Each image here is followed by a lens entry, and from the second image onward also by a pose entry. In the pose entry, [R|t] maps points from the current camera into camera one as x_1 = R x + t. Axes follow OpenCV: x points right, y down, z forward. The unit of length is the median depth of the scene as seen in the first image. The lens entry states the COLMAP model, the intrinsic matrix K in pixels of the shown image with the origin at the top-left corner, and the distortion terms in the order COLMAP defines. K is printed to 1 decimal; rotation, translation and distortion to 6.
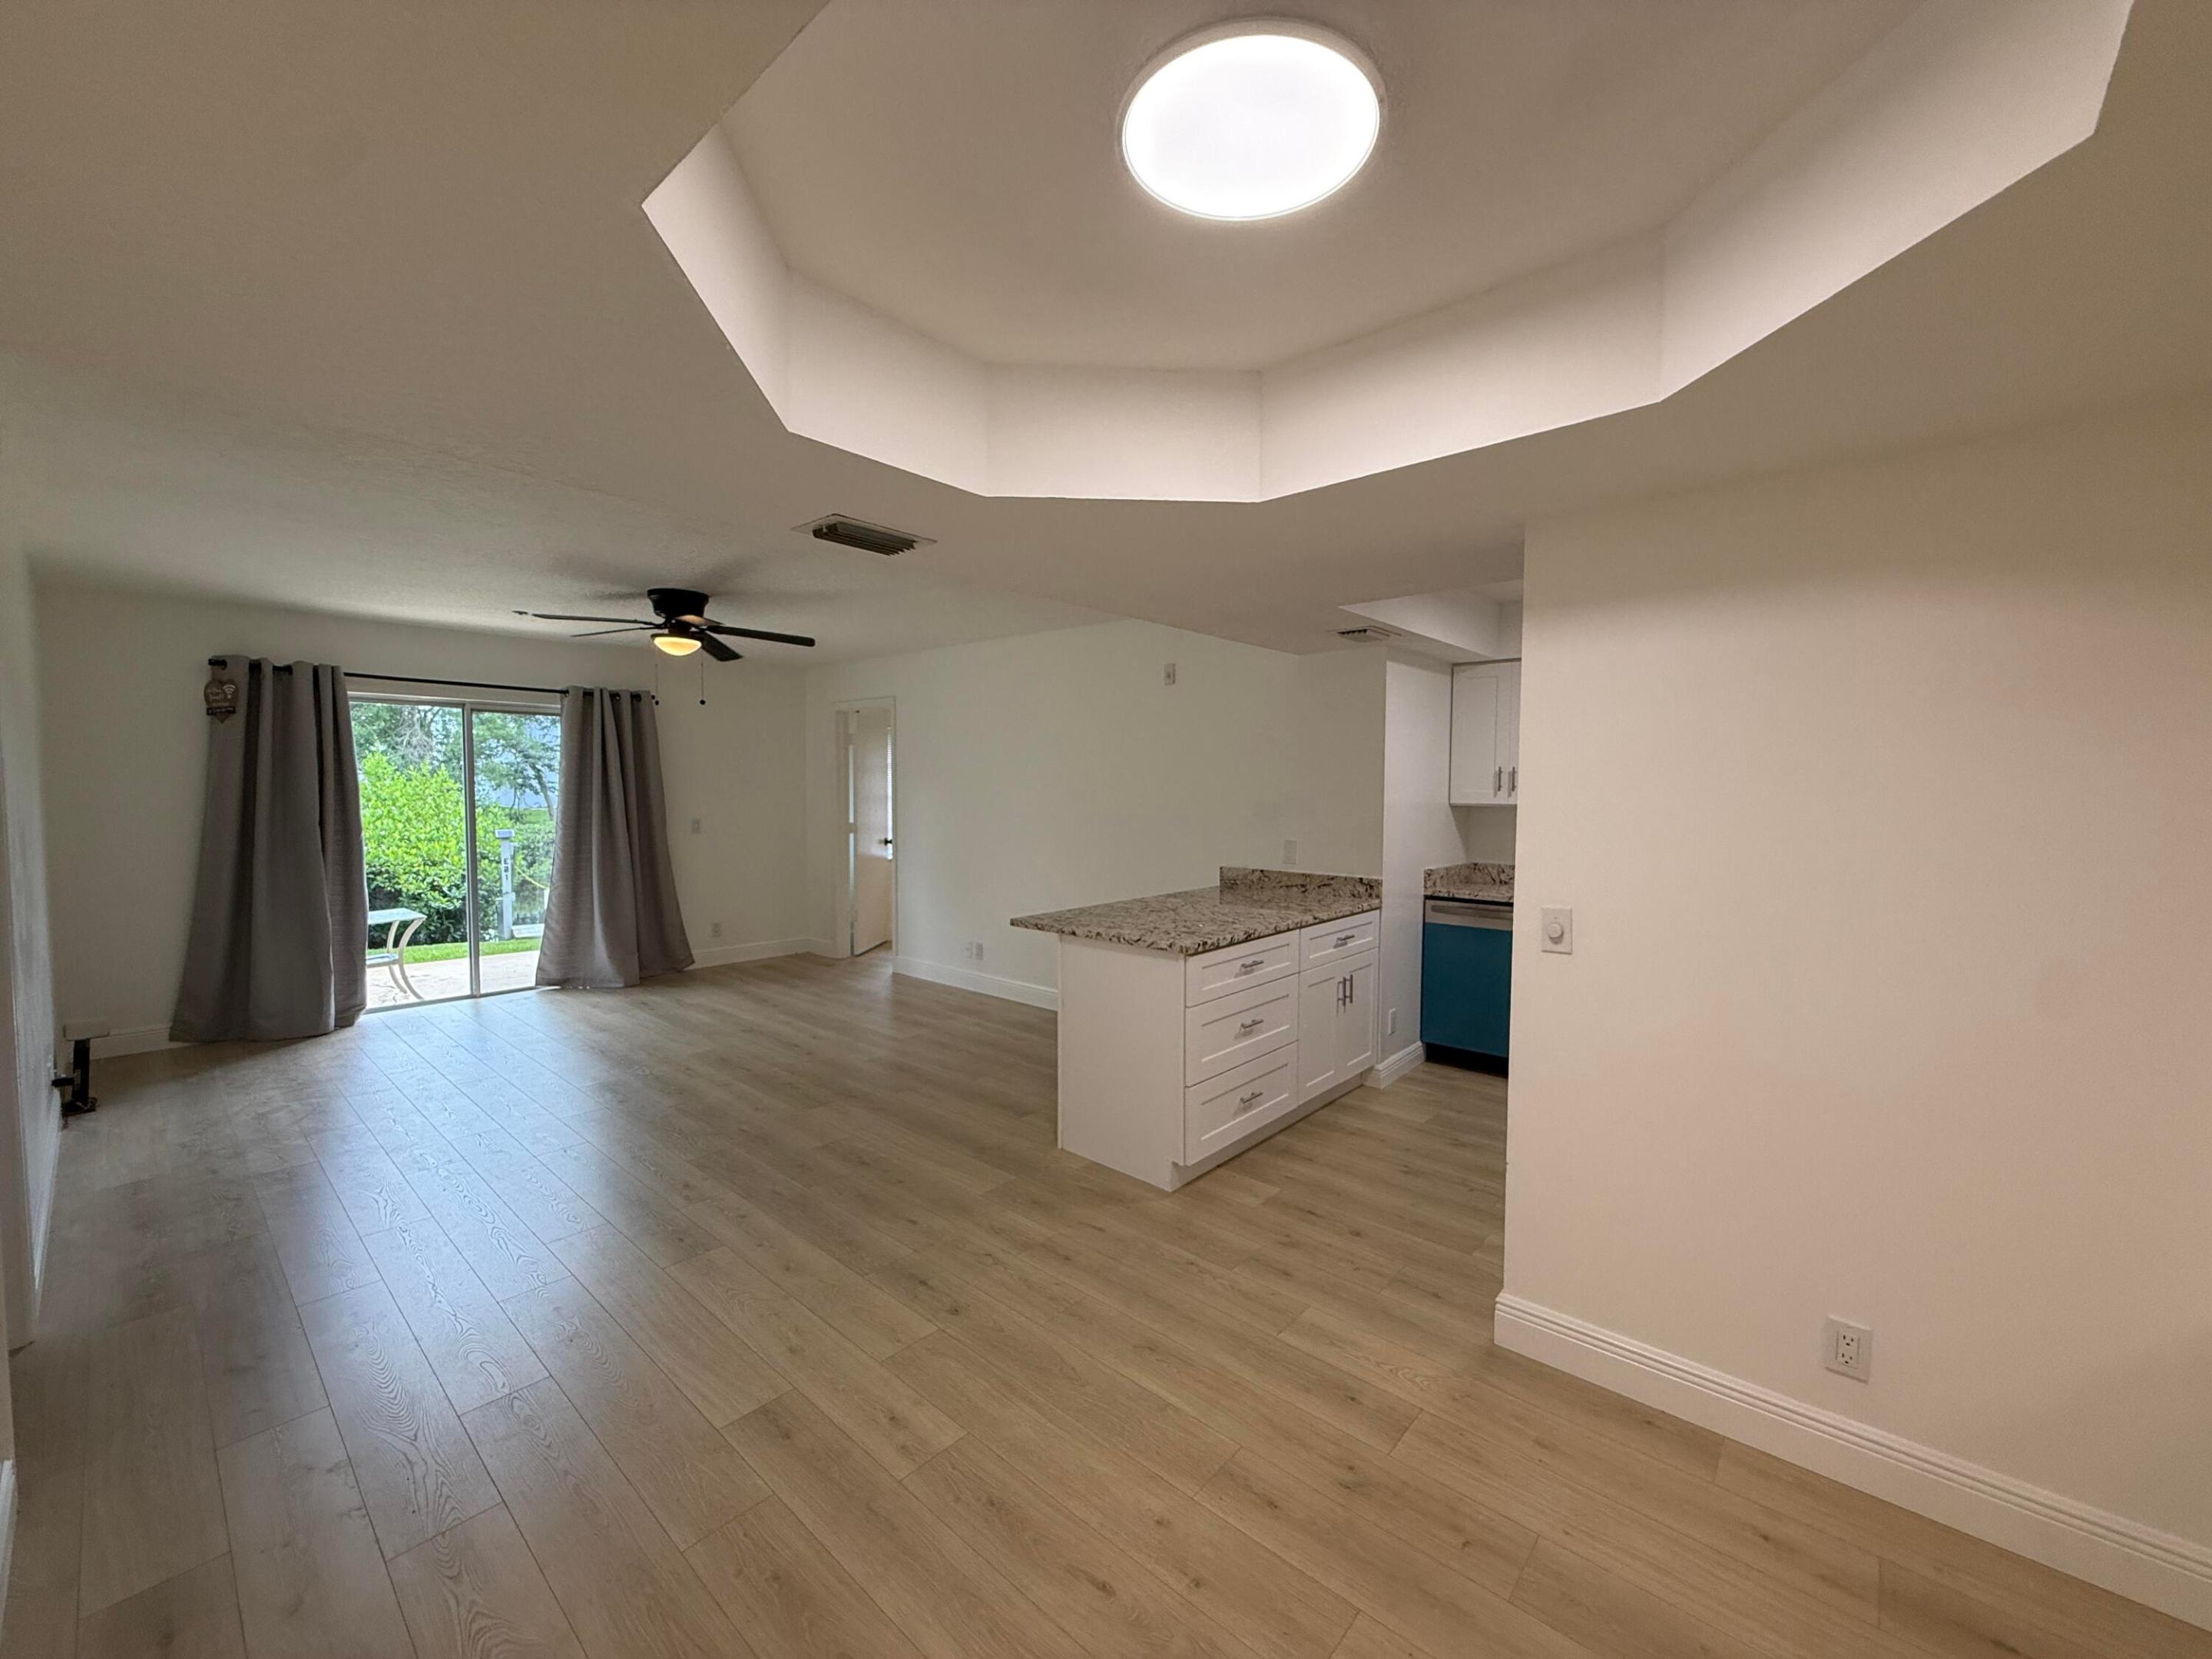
lens RADIAL K [[886.2, 0, 1106.0], [0, 886.2, 829.5], [0, 0, 1]] dist [0.001198, -0.000068]
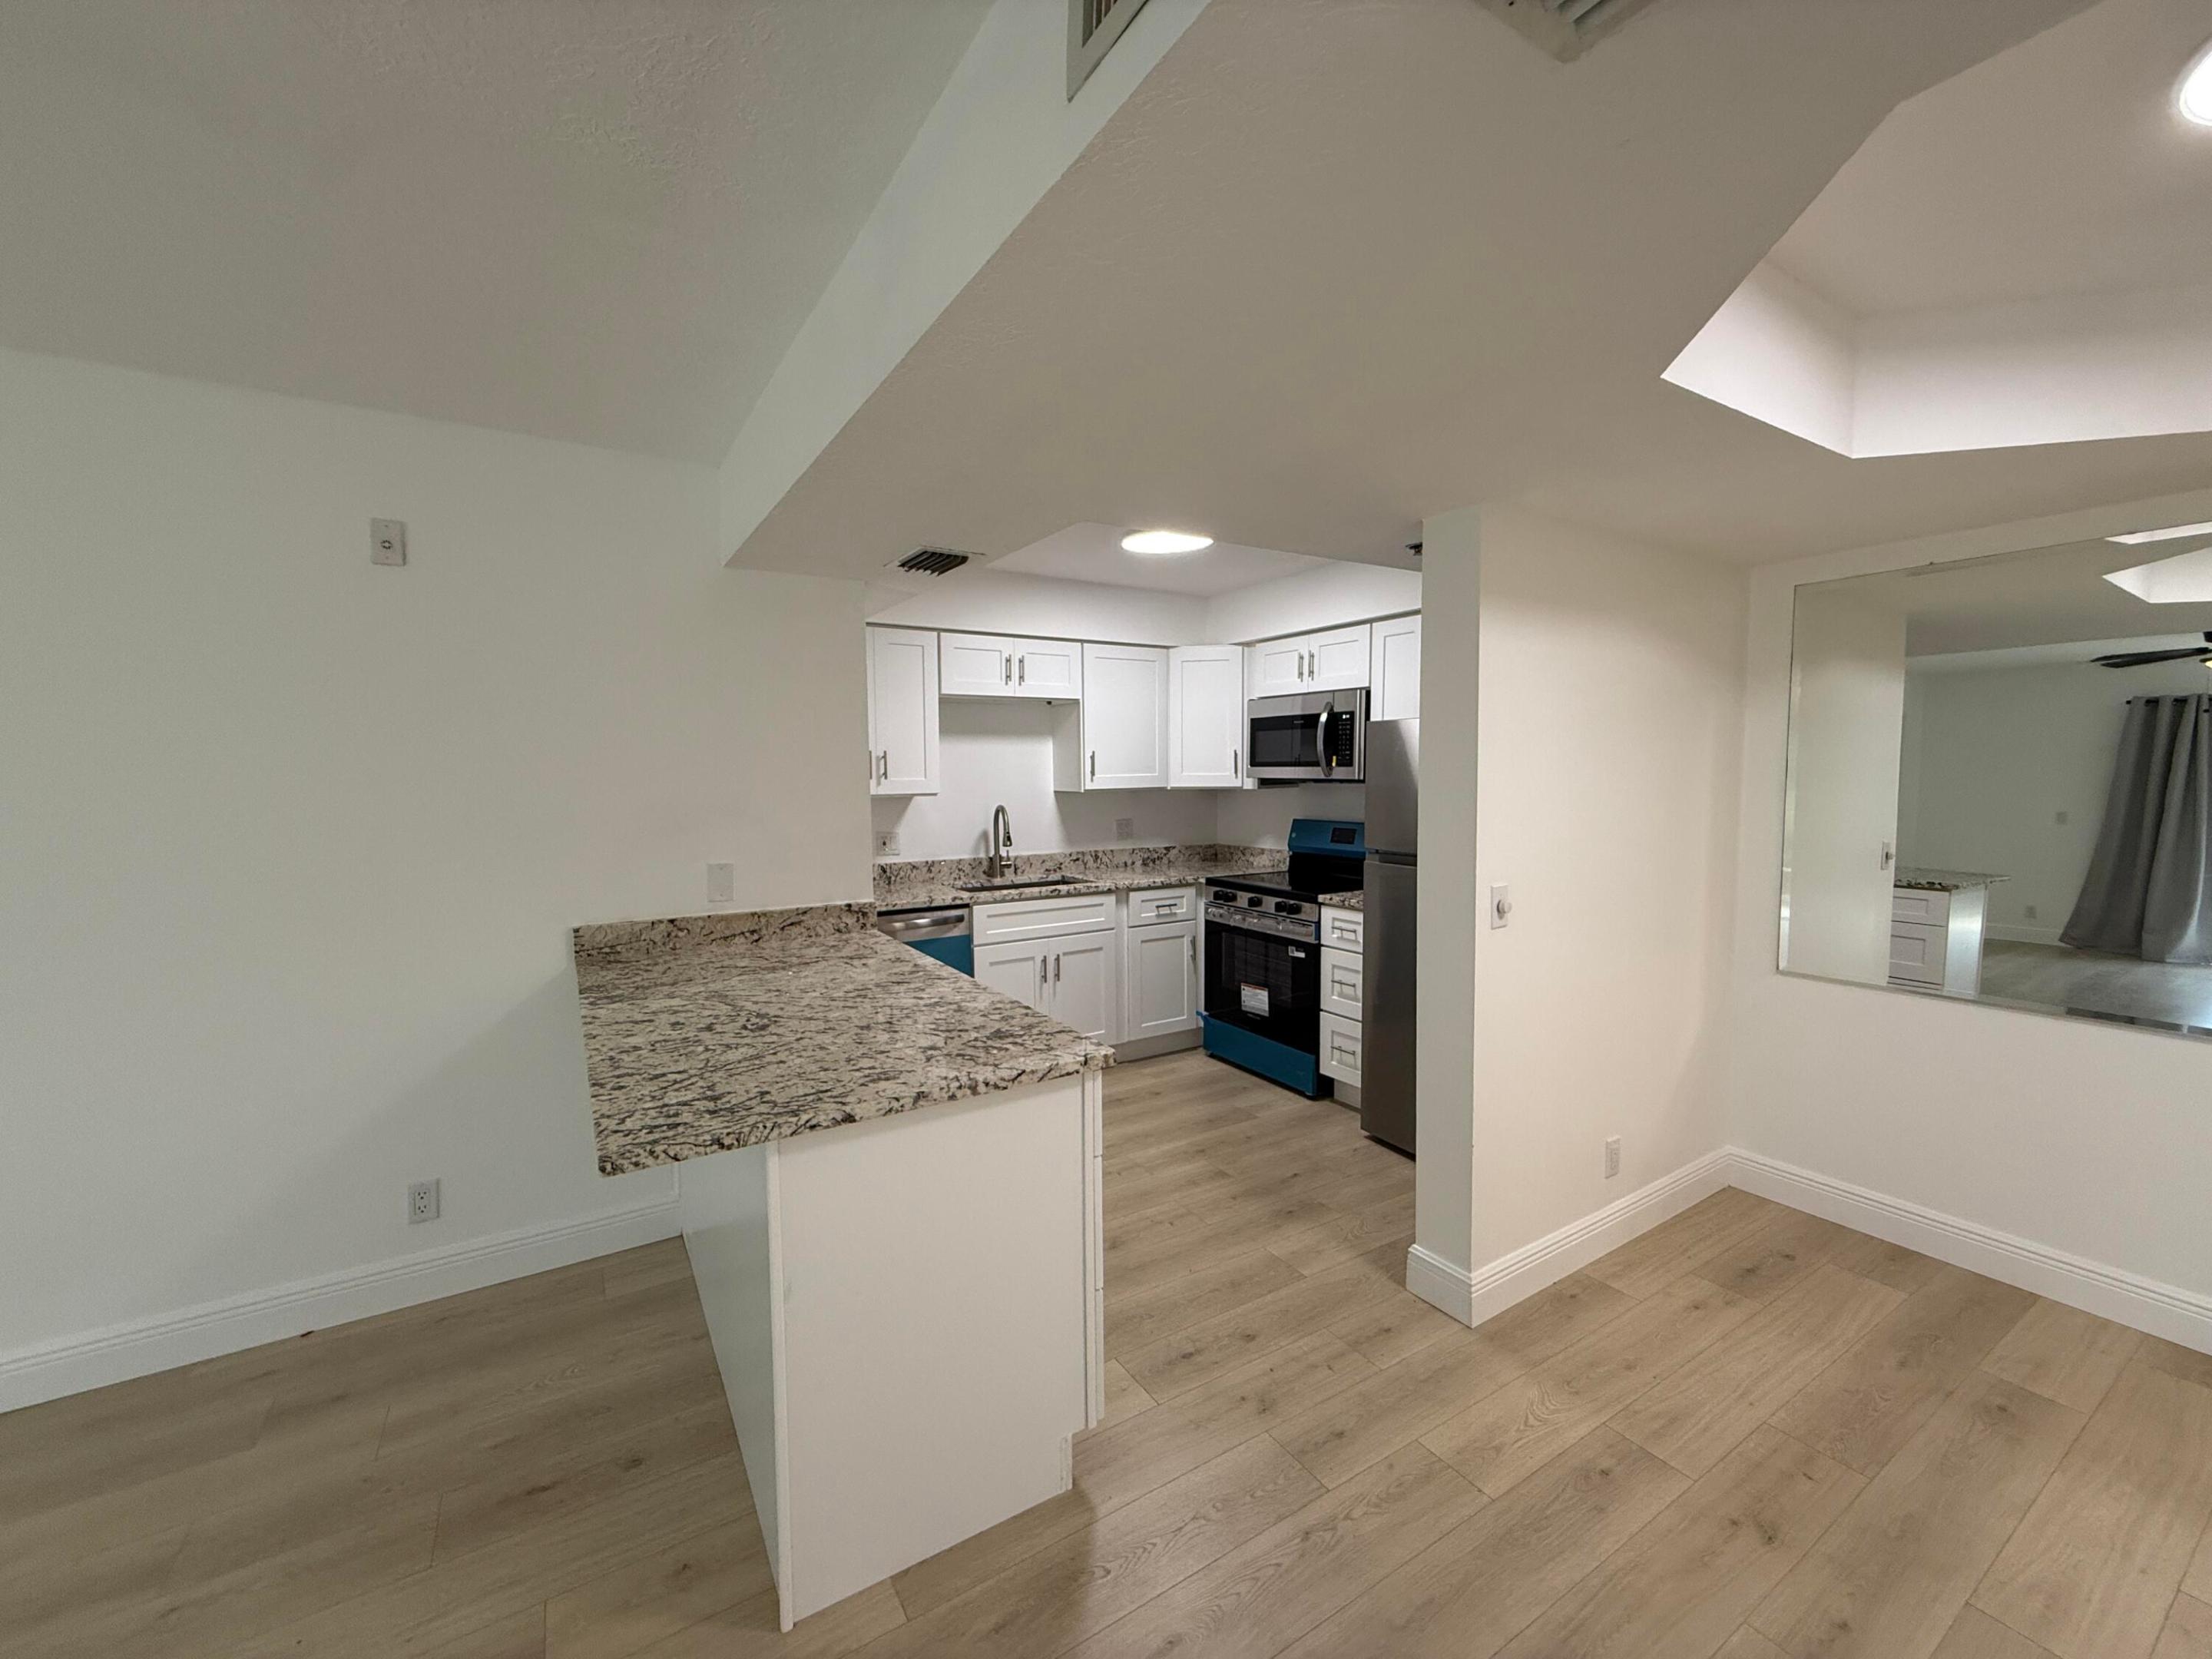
lens RADIAL K [[886.2, 0, 1106.0], [0, 886.2, 829.5], [0, 0, 1]] dist [0.001198, -0.000068]
pose [[0.289349, -0.071401, 0.954557, -0.315812], [0.058206, 0.996681, 0.056908, -0.032350], [-0.955452, 0.039095, 0.292544, 0.576943]]
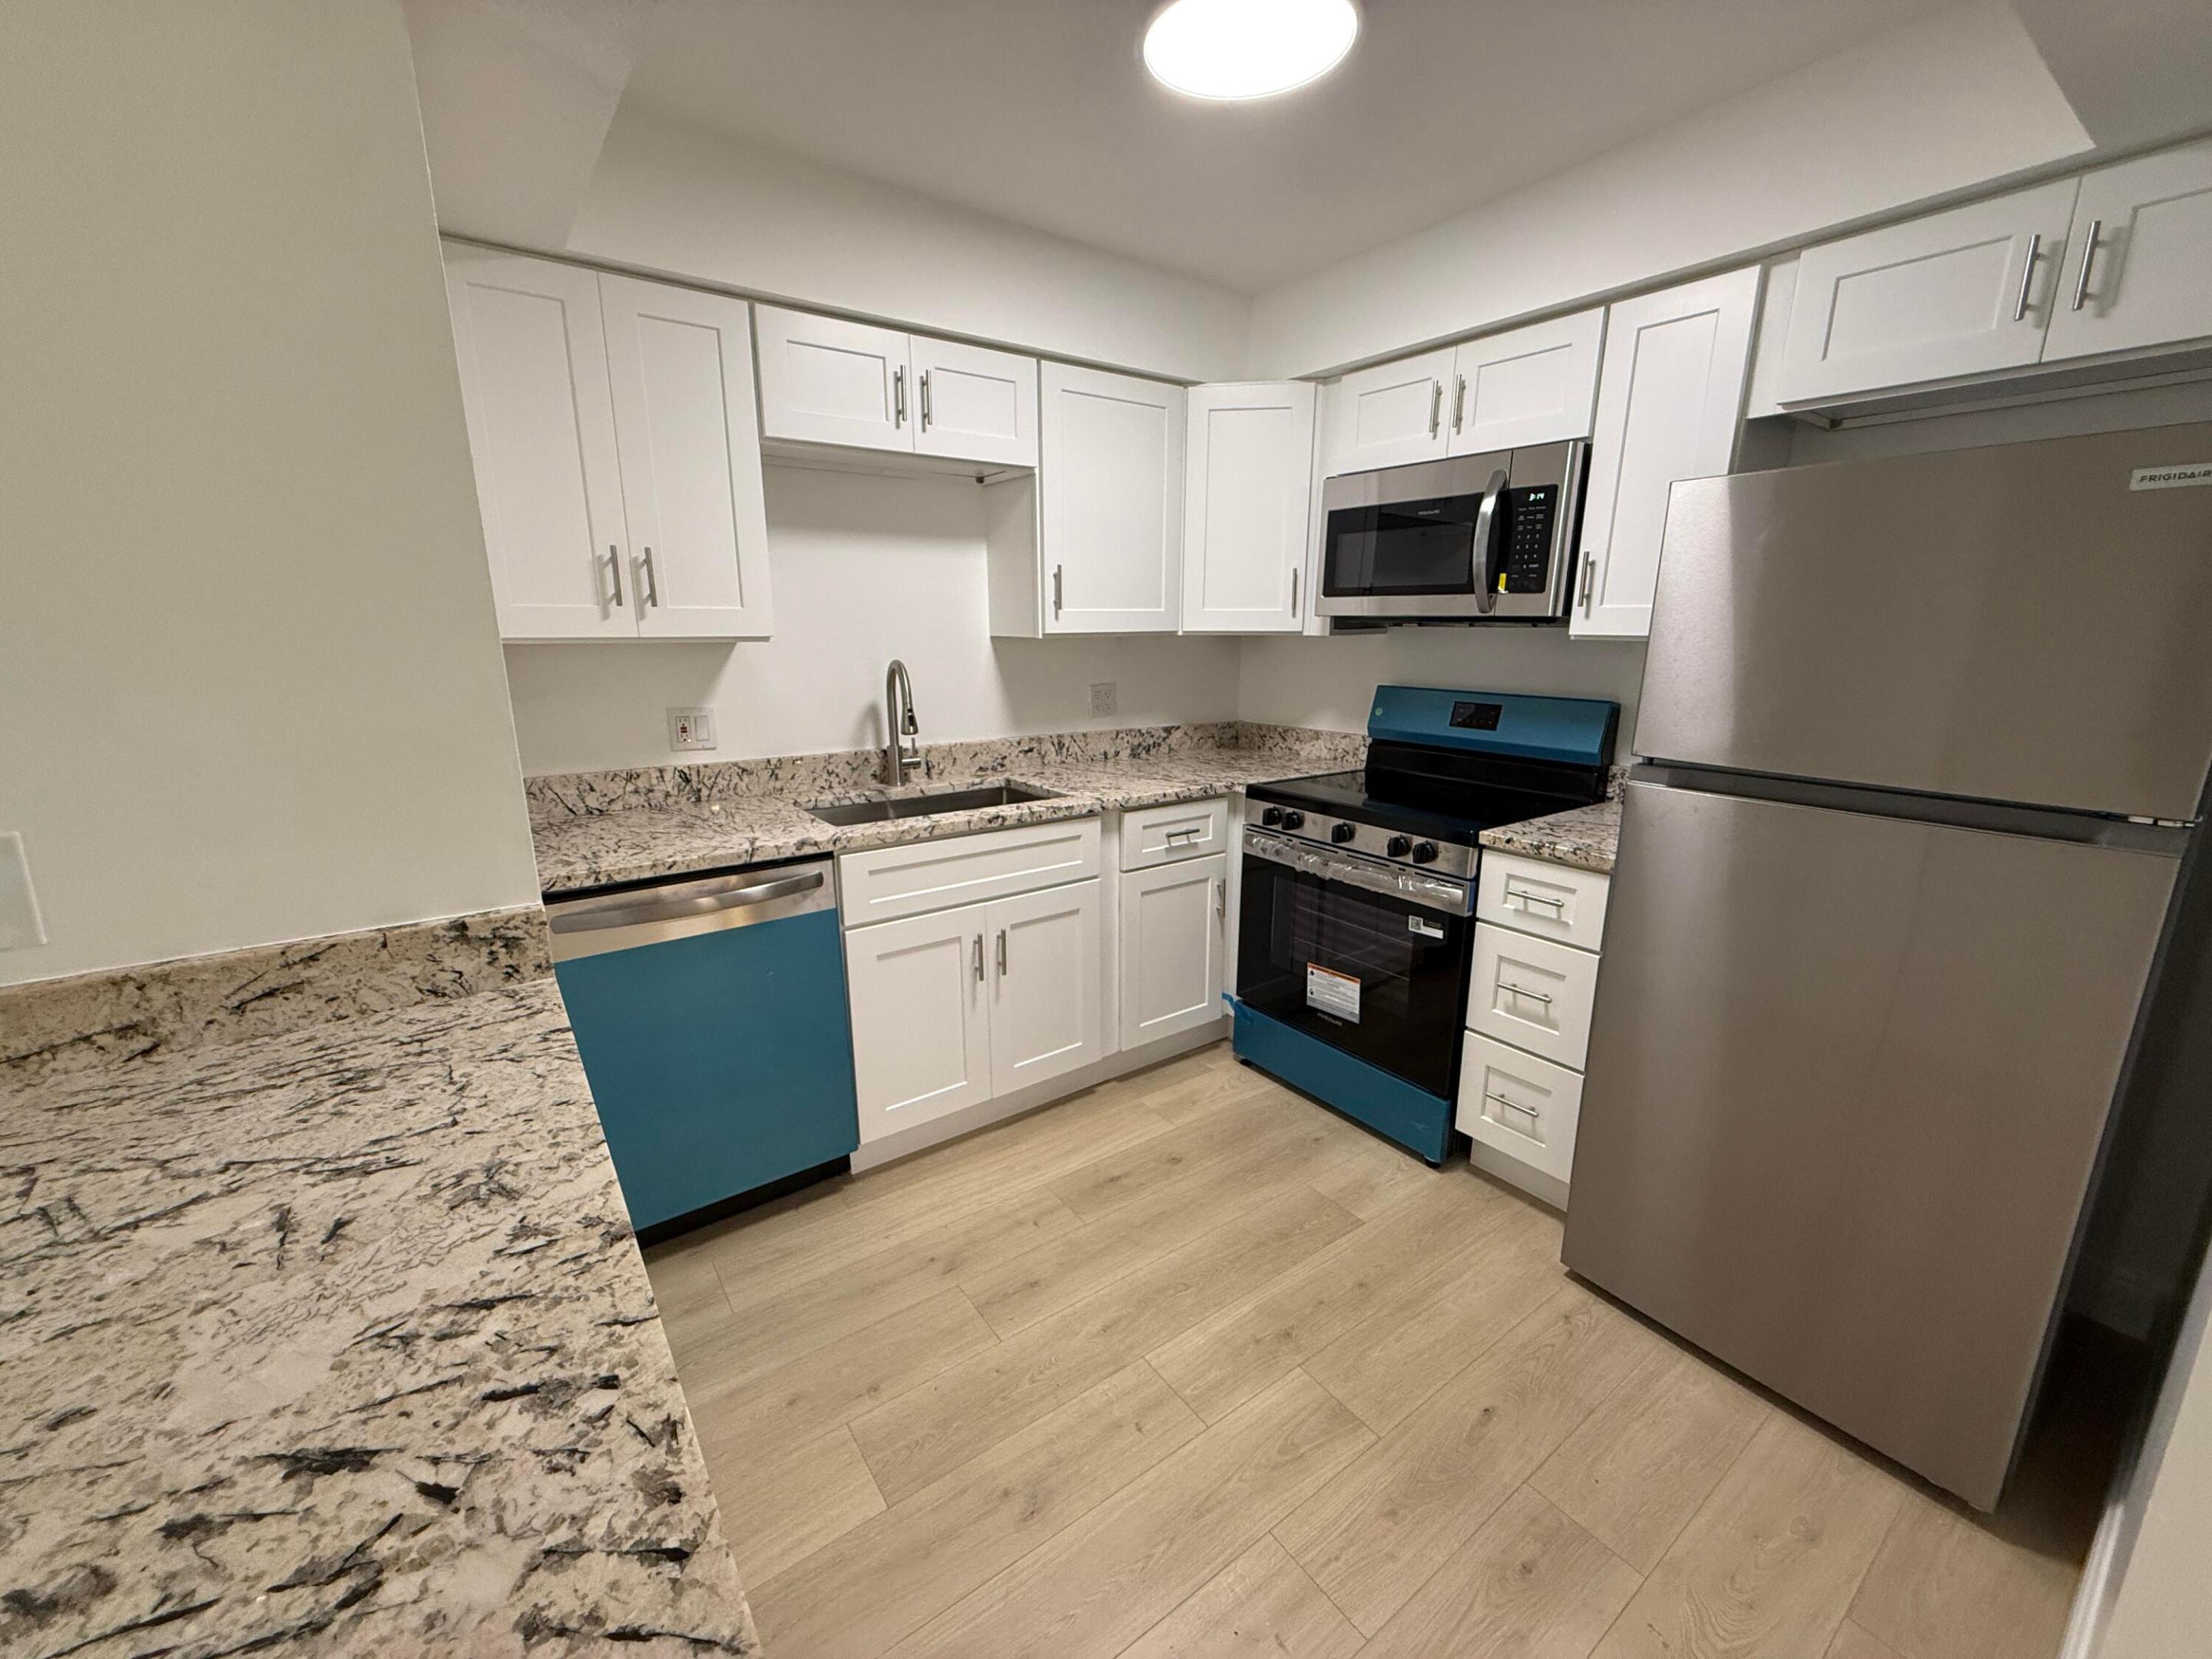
lens RADIAL K [[886.2, 0, 1106.0], [0, 886.2, 829.5], [0, 0, 1]] dist [0.001198, -0.000068]
pose [[0.222287, -0.226514, 0.948304, 0.078370], [0.049236, 0.974005, 0.221112, -0.022873], [-0.973737, -0.002459, 0.227661, 0.723818]]
